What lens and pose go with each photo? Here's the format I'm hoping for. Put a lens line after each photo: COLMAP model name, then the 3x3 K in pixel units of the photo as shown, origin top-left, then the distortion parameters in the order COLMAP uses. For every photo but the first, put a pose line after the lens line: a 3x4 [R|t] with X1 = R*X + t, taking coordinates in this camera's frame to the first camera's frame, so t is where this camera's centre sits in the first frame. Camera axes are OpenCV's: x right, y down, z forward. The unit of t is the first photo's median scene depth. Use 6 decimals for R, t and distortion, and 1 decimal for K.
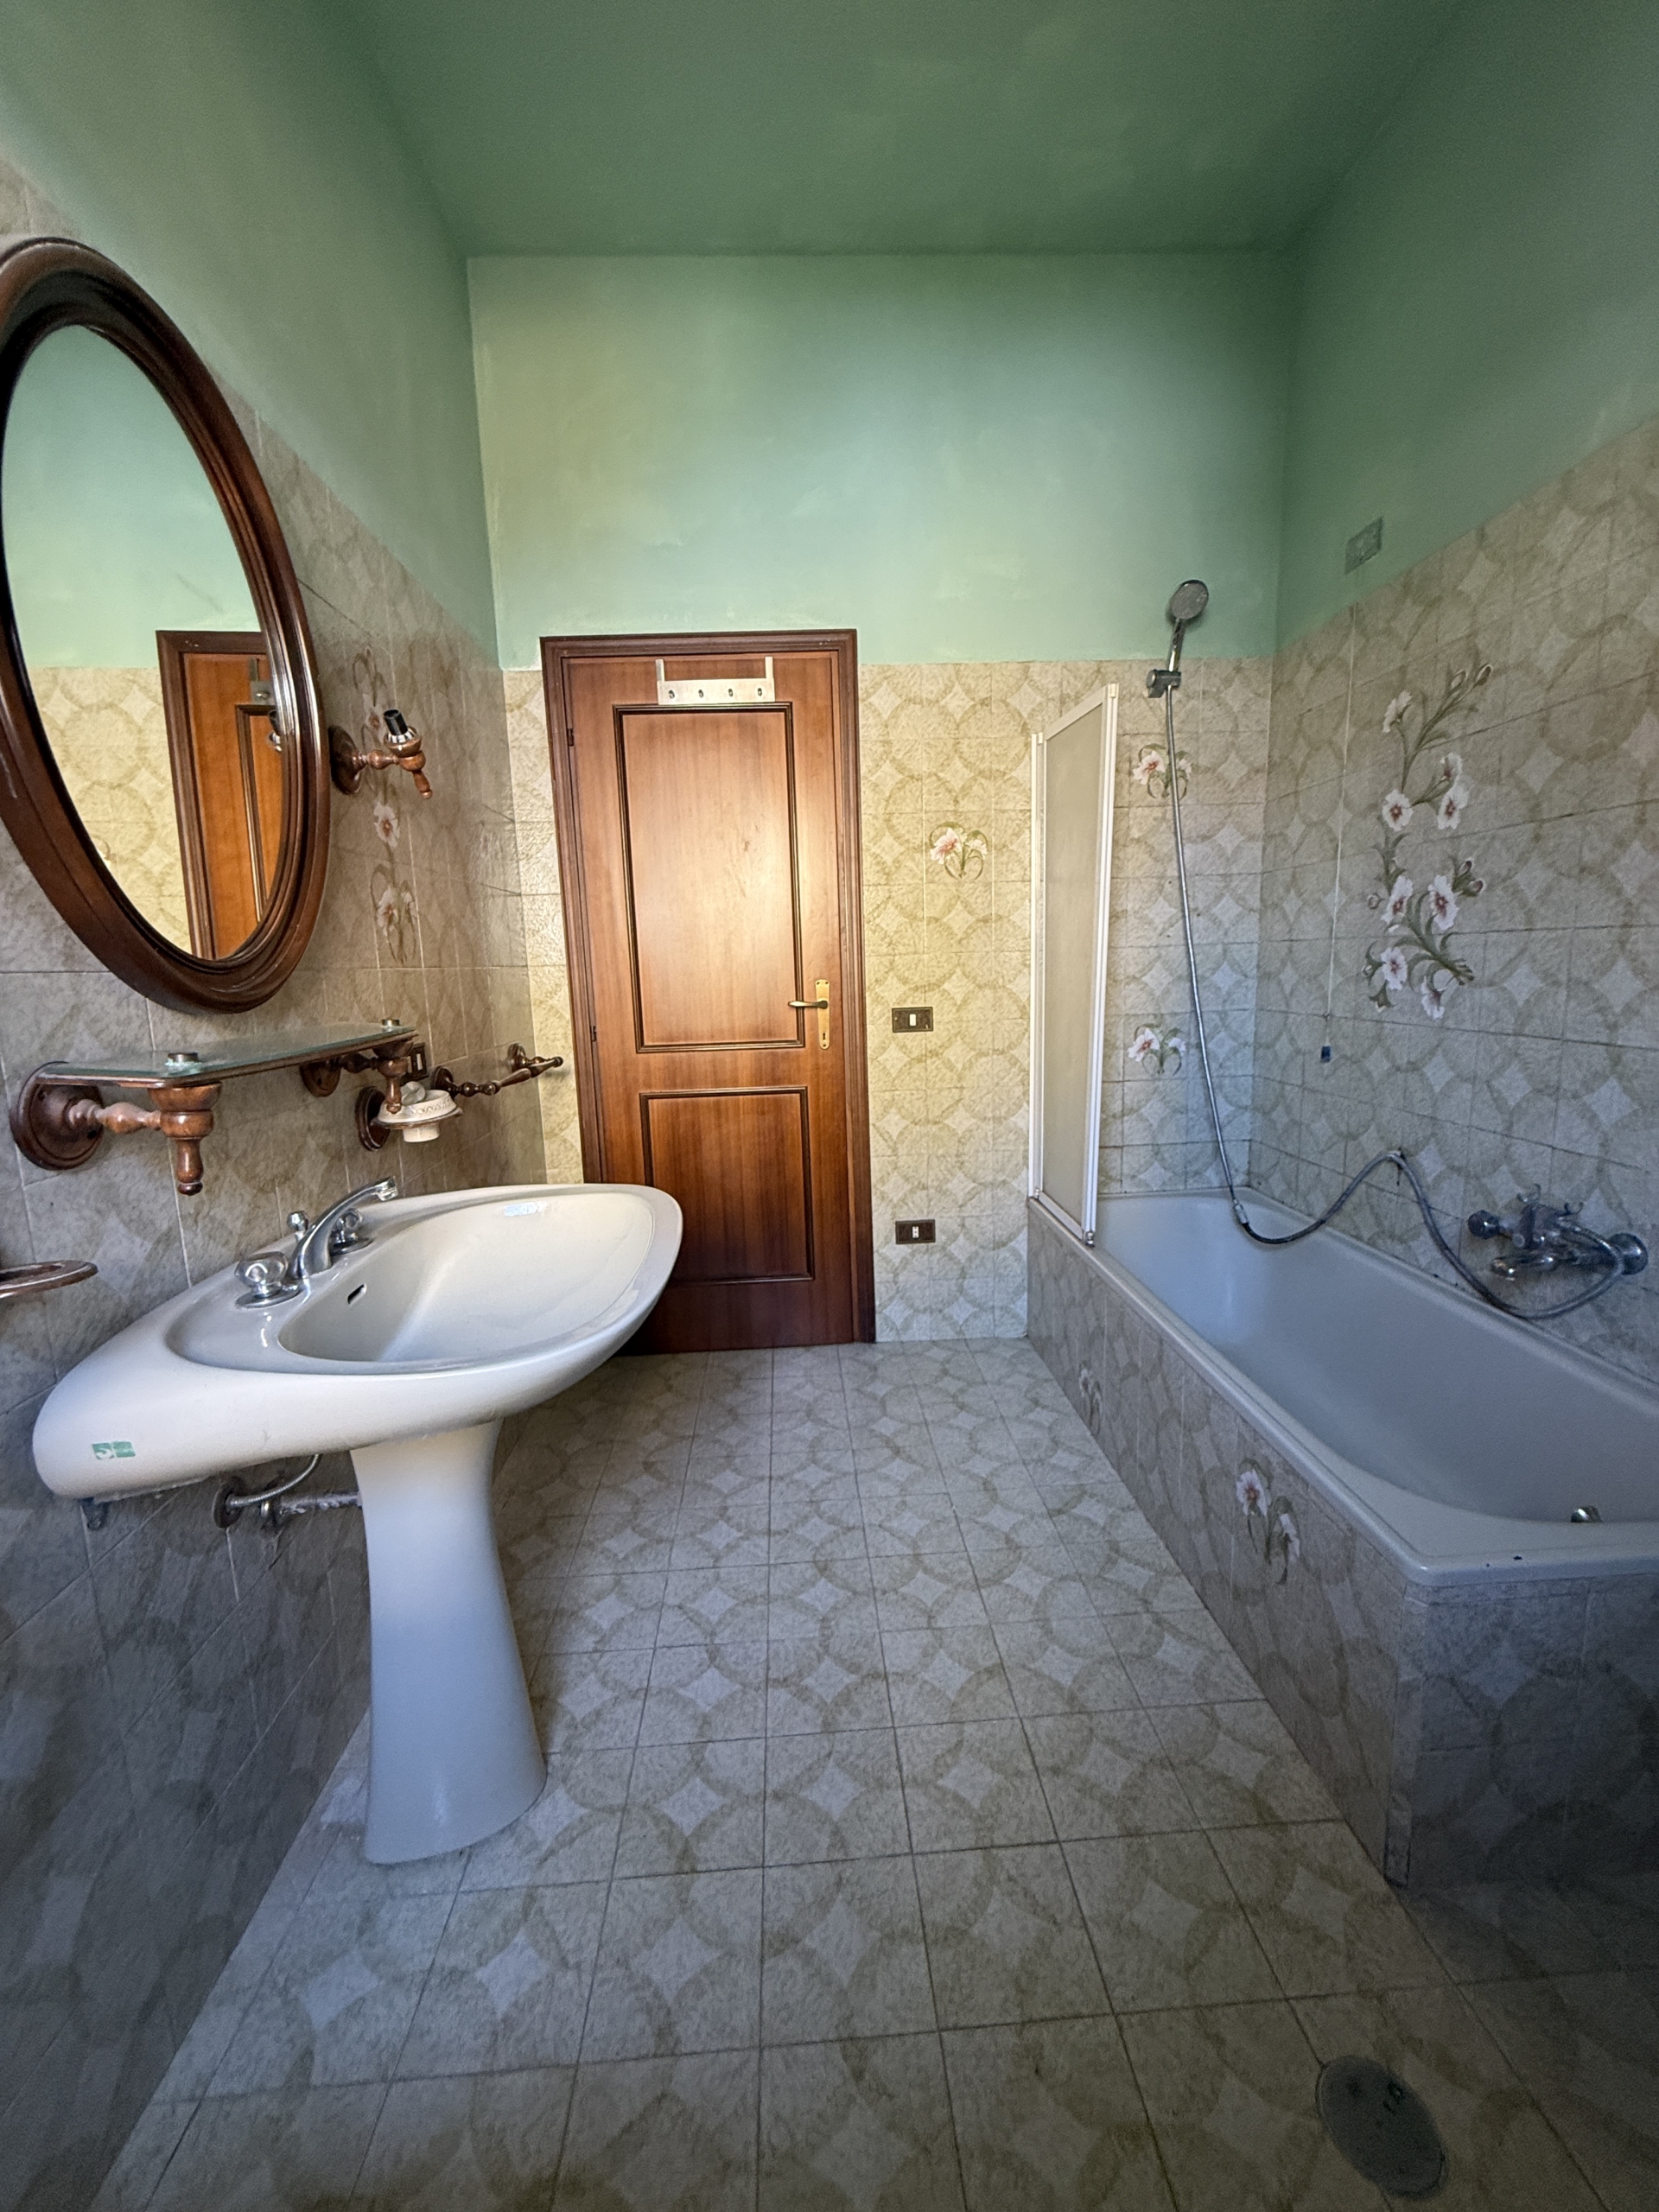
lens RADIAL K [[886.0, 0, 826.9], [0, 886.0, 1104.0], [0, 0, 1]] dist [0.000084, 0.000335]
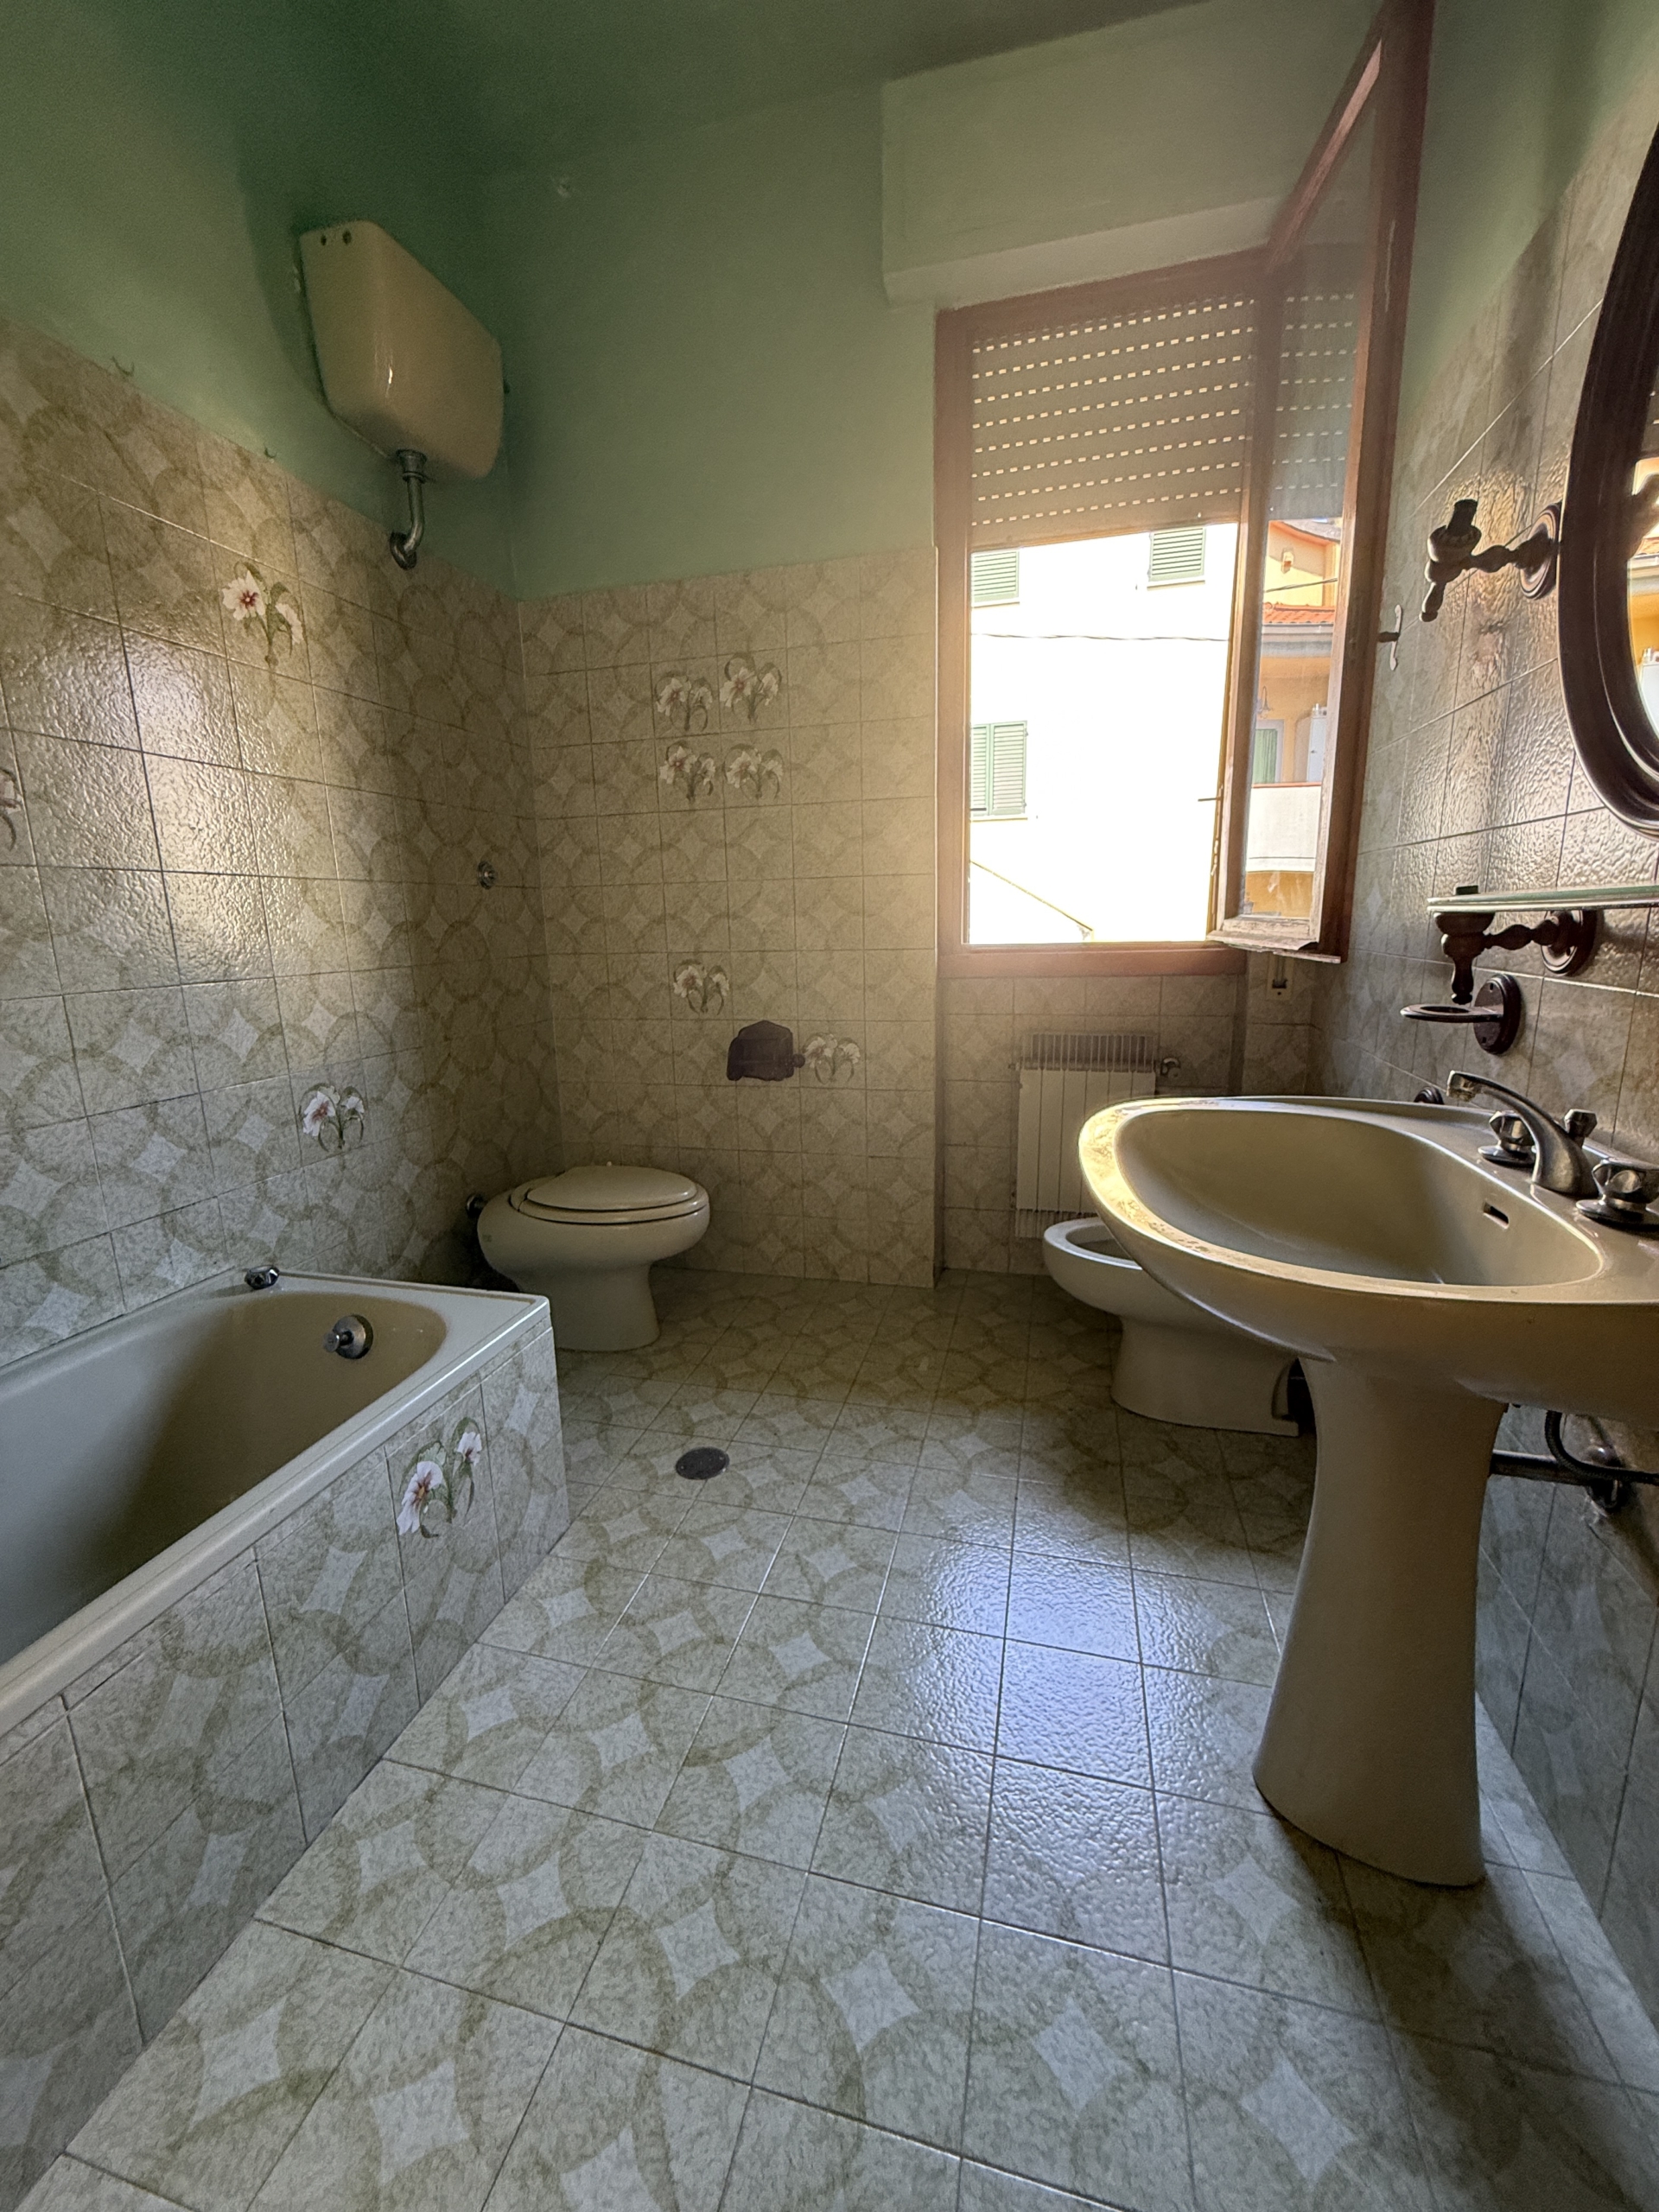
lens RADIAL K [[886.0, 0, 825.4], [0, 886.0, 1101.0], [0, 0, 1]] dist [0.000084, 0.000335]
pose [[-0.949772, -0.006431, 0.312878, -0.167412], [0.104420, 0.935978, 0.336216, -0.171004], [-0.295009, 0.352000, -0.888294, 1.491893]]
